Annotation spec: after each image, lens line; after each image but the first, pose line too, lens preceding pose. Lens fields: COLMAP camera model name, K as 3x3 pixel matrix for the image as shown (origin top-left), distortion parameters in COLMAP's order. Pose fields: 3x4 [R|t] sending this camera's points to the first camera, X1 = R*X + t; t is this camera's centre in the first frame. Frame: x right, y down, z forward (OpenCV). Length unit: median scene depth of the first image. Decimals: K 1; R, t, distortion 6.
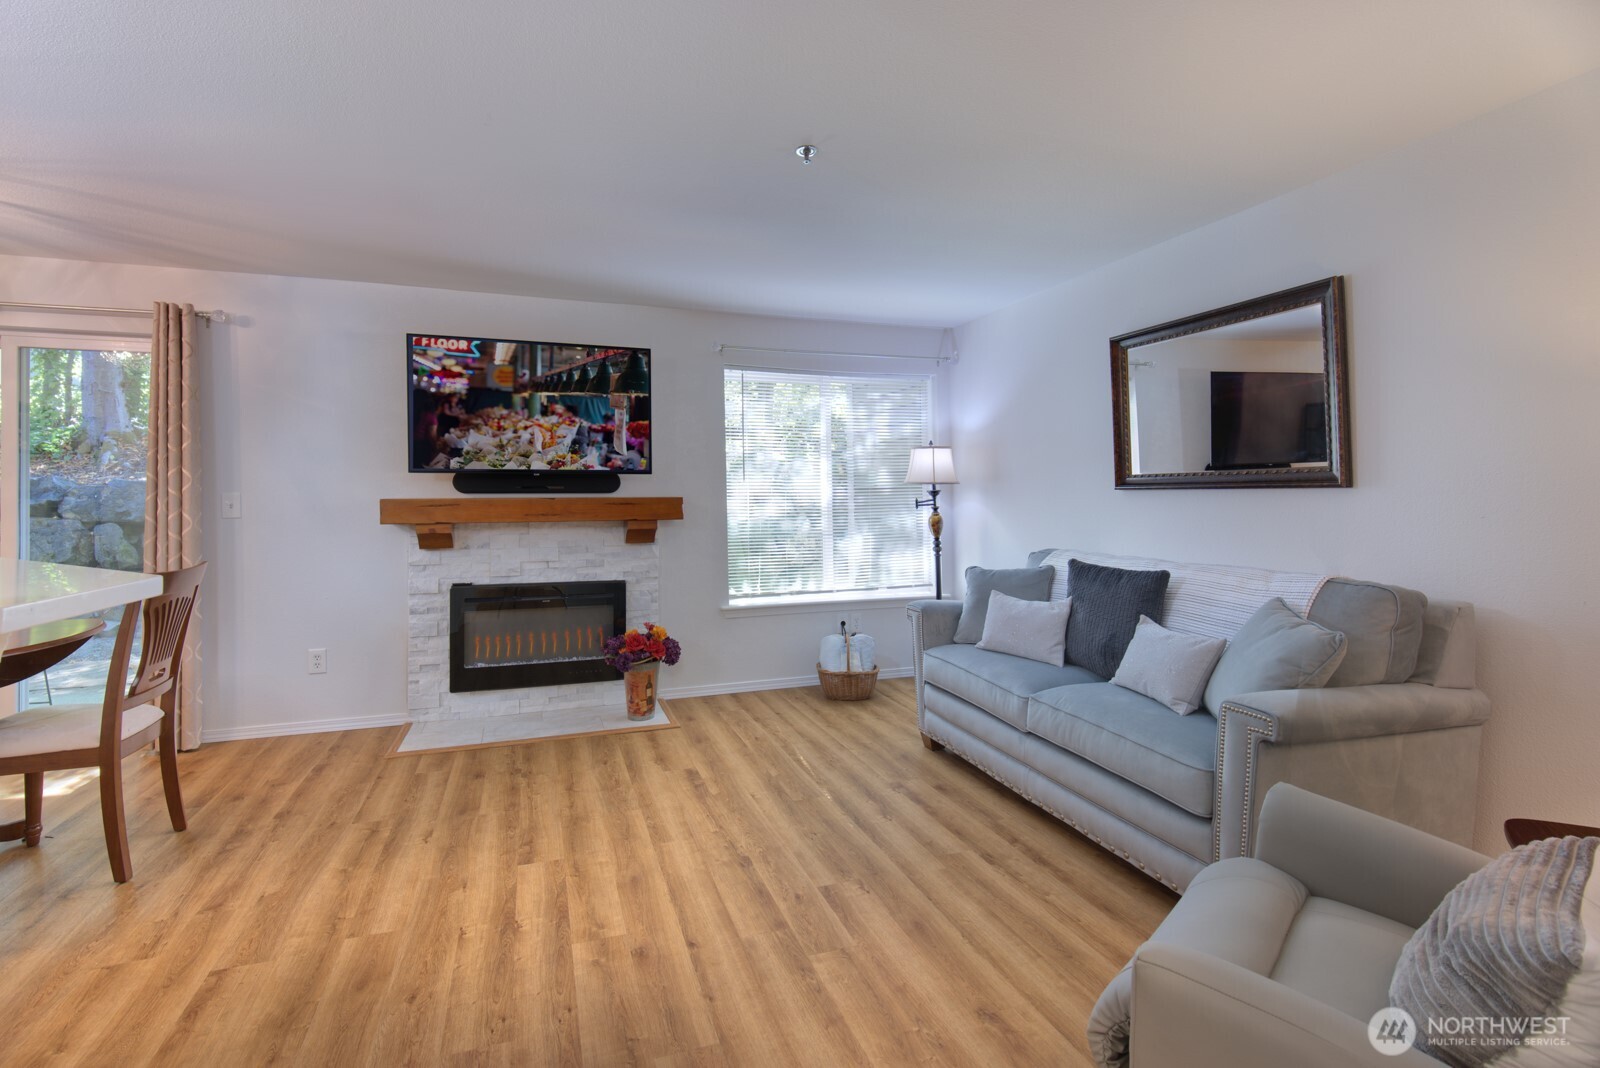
lens RADIAL K [[713.1, 0, 784.6], [0, 713.1, 471.4], [0, 0, 1]] dist [-0.005966, -0.002721]
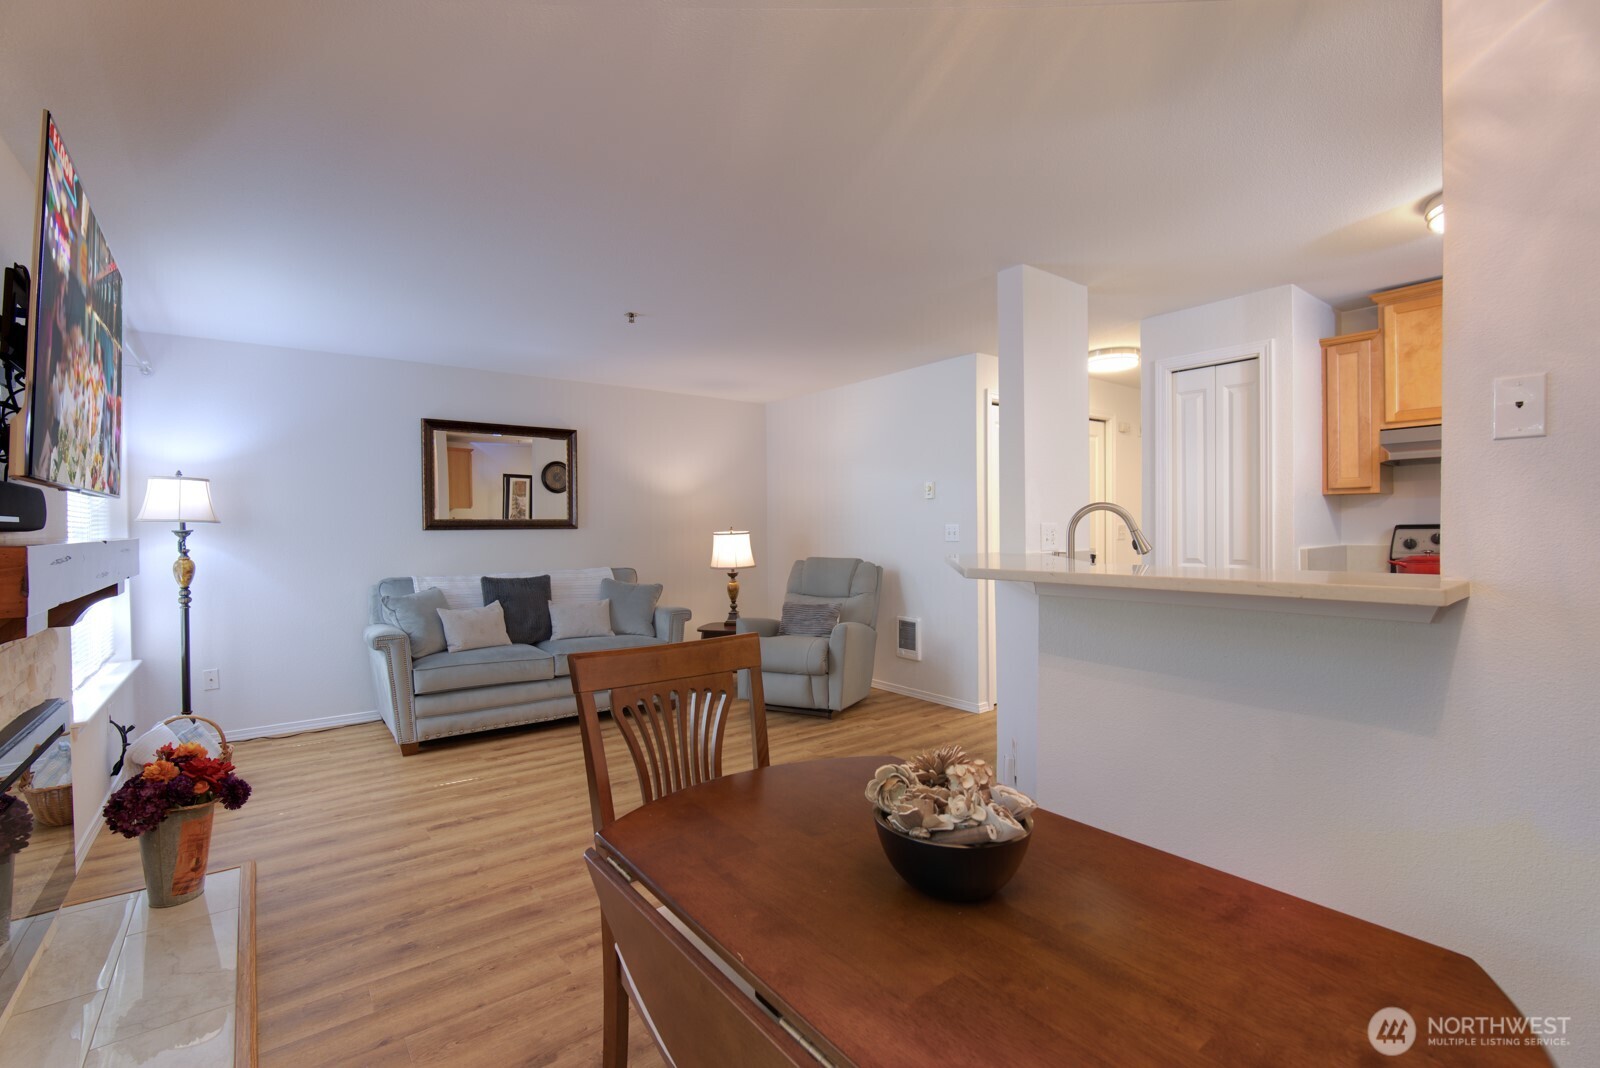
lens RADIAL K [[713.1, 0, 769.6], [0, 713.1, 532.1], [0, 0, 1]] dist [-0.005966, -0.002721]
pose [[-0.295100, 0.004269, 0.955457, -0.954108], [-0.024854, 0.999617, -0.012143, 0.026319], [-0.955143, -0.027330, -0.294881, 0.712412]]
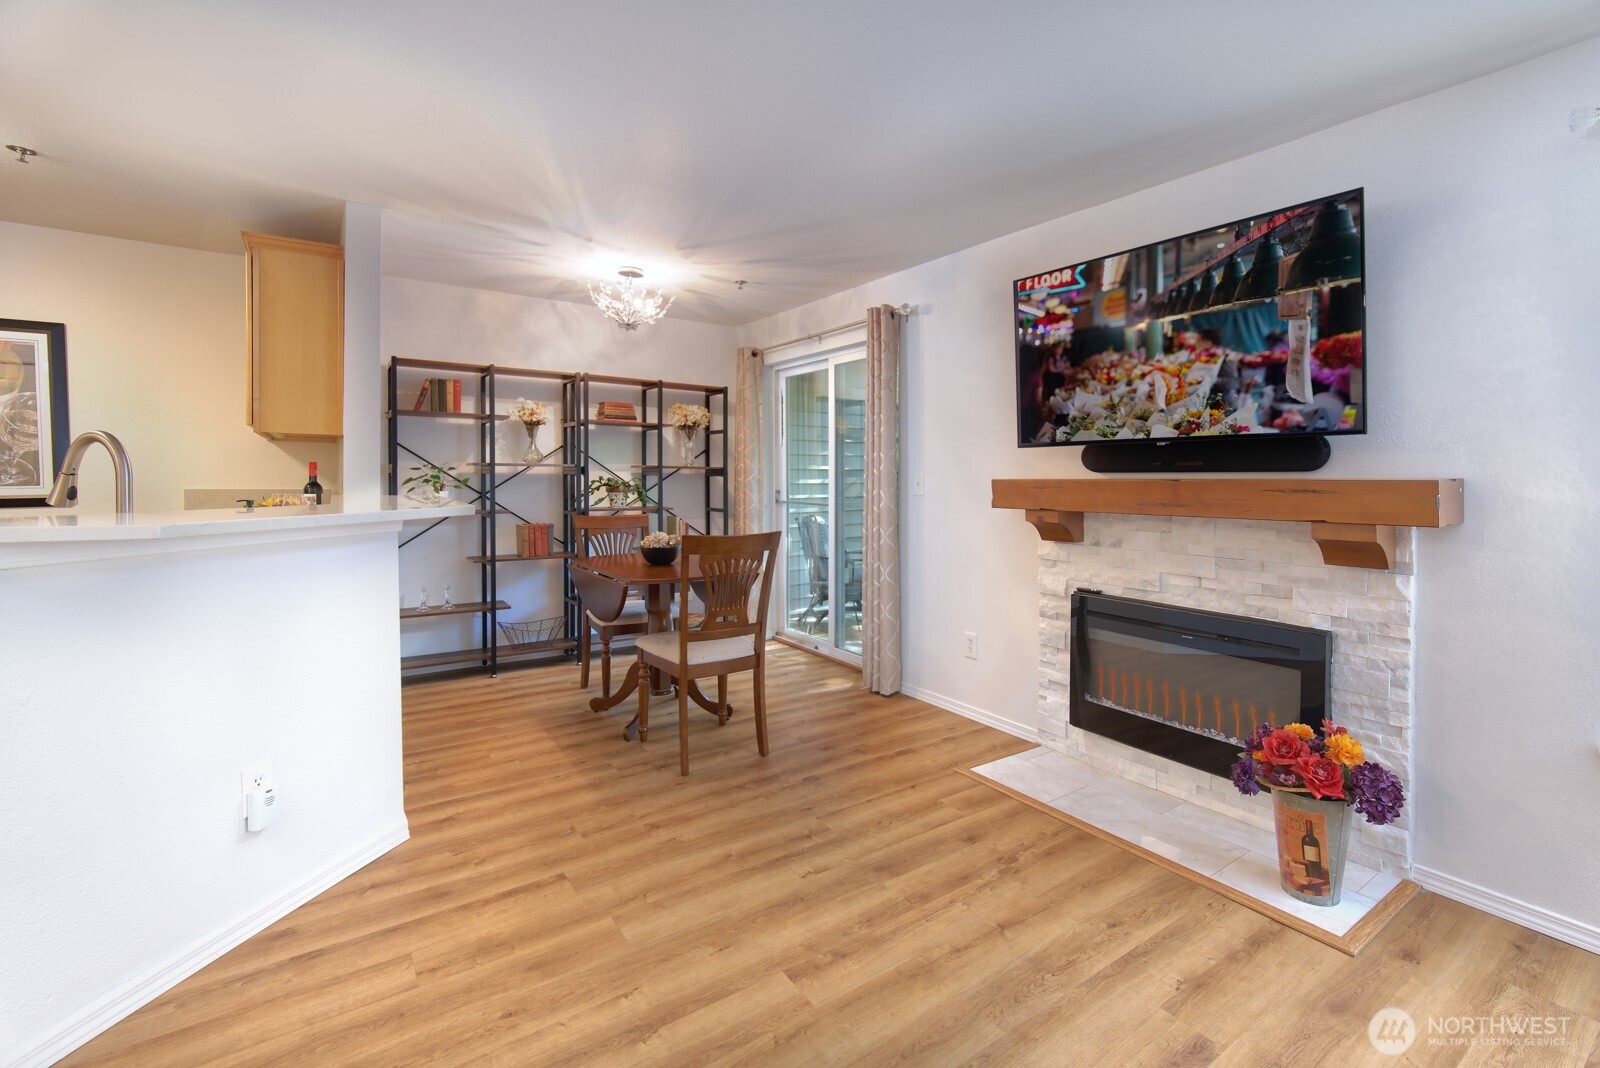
lens RADIAL K [[713.1, 0, 812.1], [0, 713.1, 493.6], [0, 0, 1]] dist [-0.005966, -0.002721]
pose [[0.277155, 0.029315, -0.960378, 0.201625], [0.022146, 0.999074, 0.036888, 0.018692], [0.960570, -0.031492, 0.276249, 0.514220]]
